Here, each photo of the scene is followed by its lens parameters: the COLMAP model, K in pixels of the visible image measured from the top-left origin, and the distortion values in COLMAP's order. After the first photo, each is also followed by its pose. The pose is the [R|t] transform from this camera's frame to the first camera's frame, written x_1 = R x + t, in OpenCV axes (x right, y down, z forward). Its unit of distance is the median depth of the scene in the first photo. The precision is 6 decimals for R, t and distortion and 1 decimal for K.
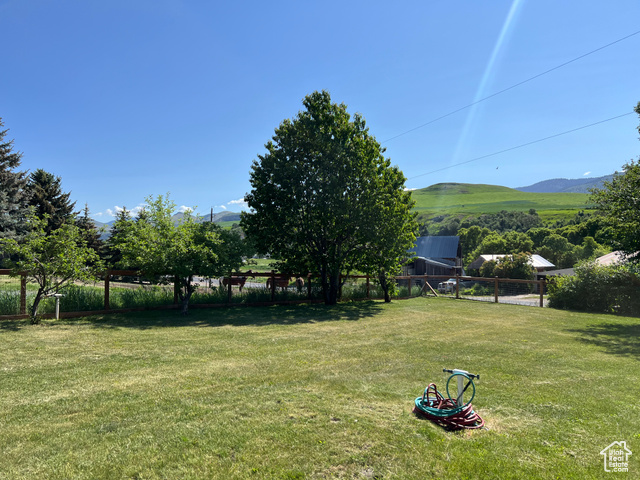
lens RADIAL K [[484.2, 0, 317.2], [0, 484.2, 241.1], [0, 0, 1]] dist [0.065074, -0.001927]
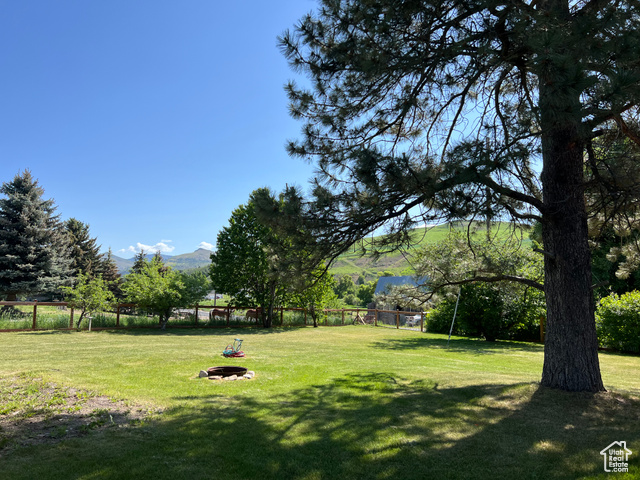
lens RADIAL K [[484.2, 0, 322.8], [0, 484.2, 240.5], [0, 0, 1]] dist [0.065074, -0.001927]
pose [[0.999576, 0.002958, -0.028979, 0.250539], [-0.005138, 0.997137, -0.075444, -0.026043], [0.028673, 0.075561, 0.996729, -0.528712]]
